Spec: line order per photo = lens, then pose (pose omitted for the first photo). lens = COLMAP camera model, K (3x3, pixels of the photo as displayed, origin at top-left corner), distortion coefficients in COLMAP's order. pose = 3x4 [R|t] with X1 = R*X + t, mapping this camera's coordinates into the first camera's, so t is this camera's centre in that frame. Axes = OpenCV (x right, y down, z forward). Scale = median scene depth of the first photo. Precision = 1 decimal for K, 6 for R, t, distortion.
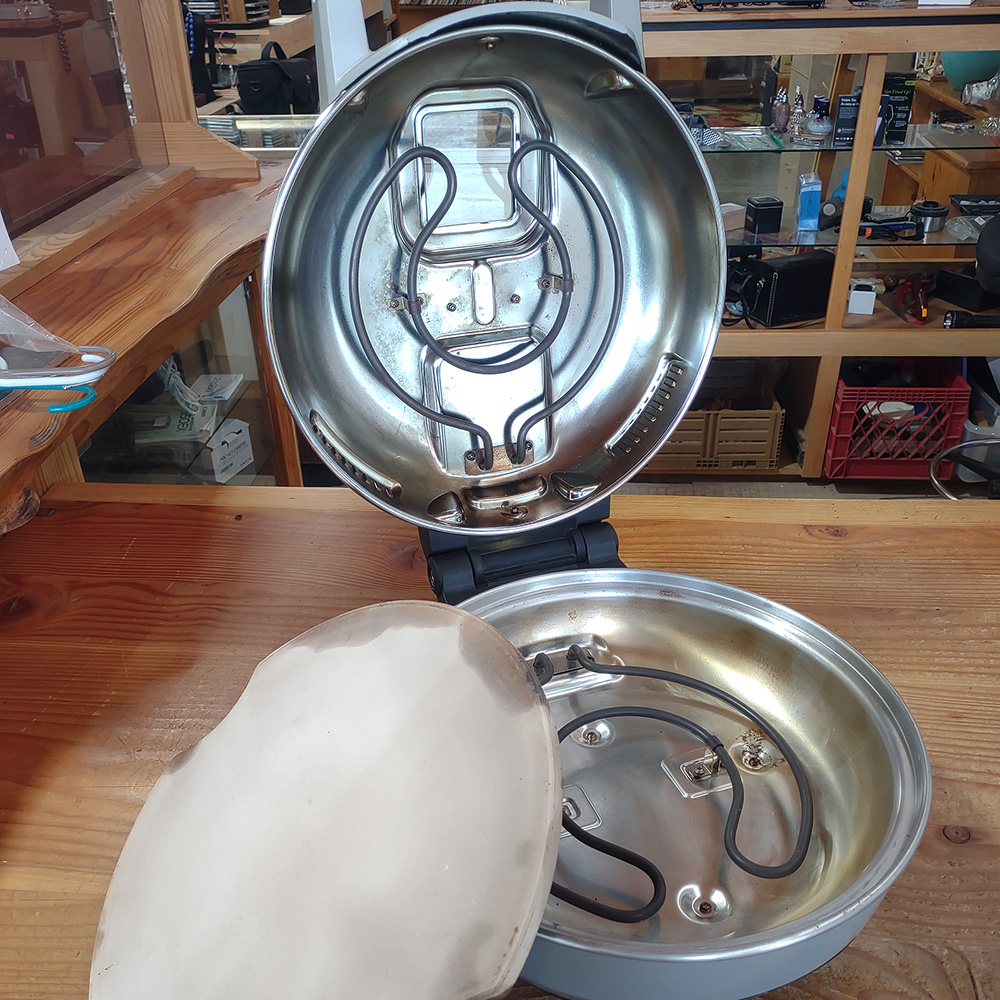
lens RADIAL K [[959.9, 0, 500.0], [0, 959.9, 500.0], [0, 0, 1]] dist [0.003367, -0.001340]
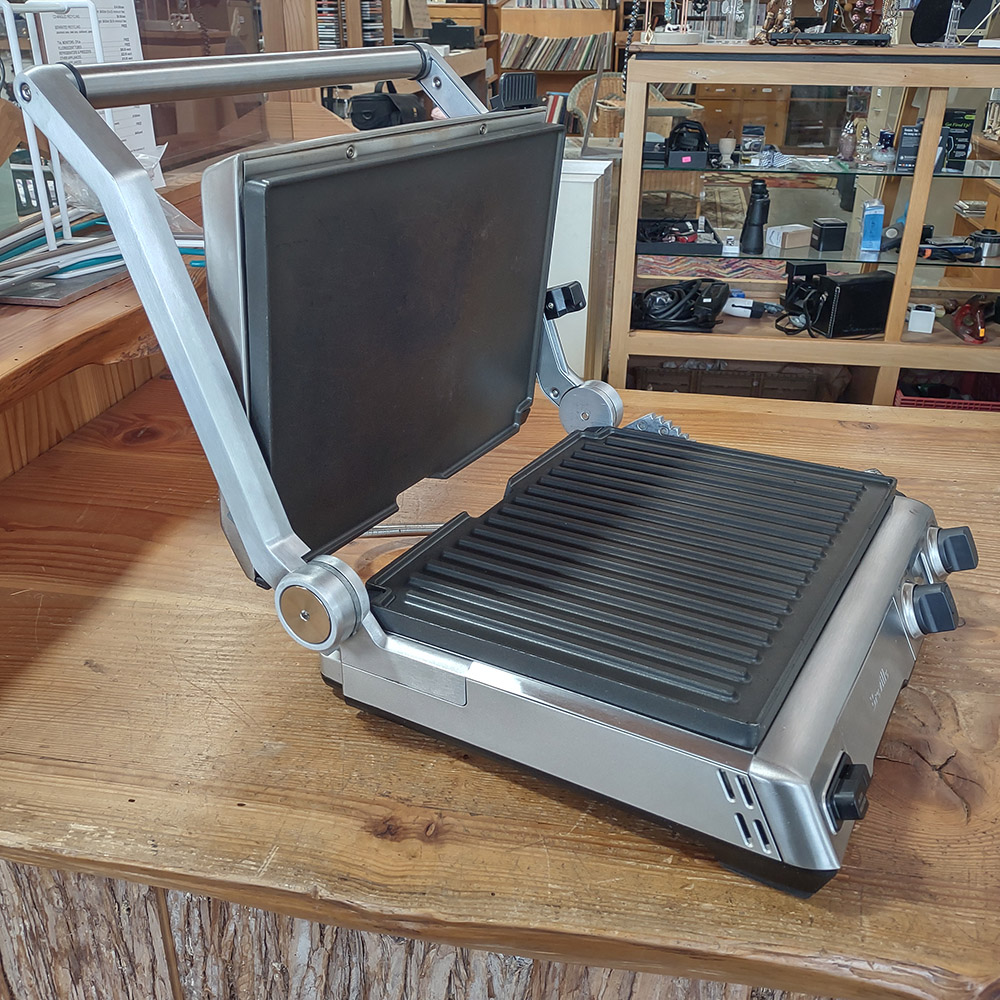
lens RADIAL K [[949.7, 0, 506.8], [0, 949.7, 460.9], [0, 0, 1]] dist [-0.005941, 0.006248]
pose [[0.995784, 0.061904, -0.067694, 0.013182], [-0.068694, 0.992298, -0.103077, 0.208369], [0.060792, 0.107293, 0.992367, -0.100111]]
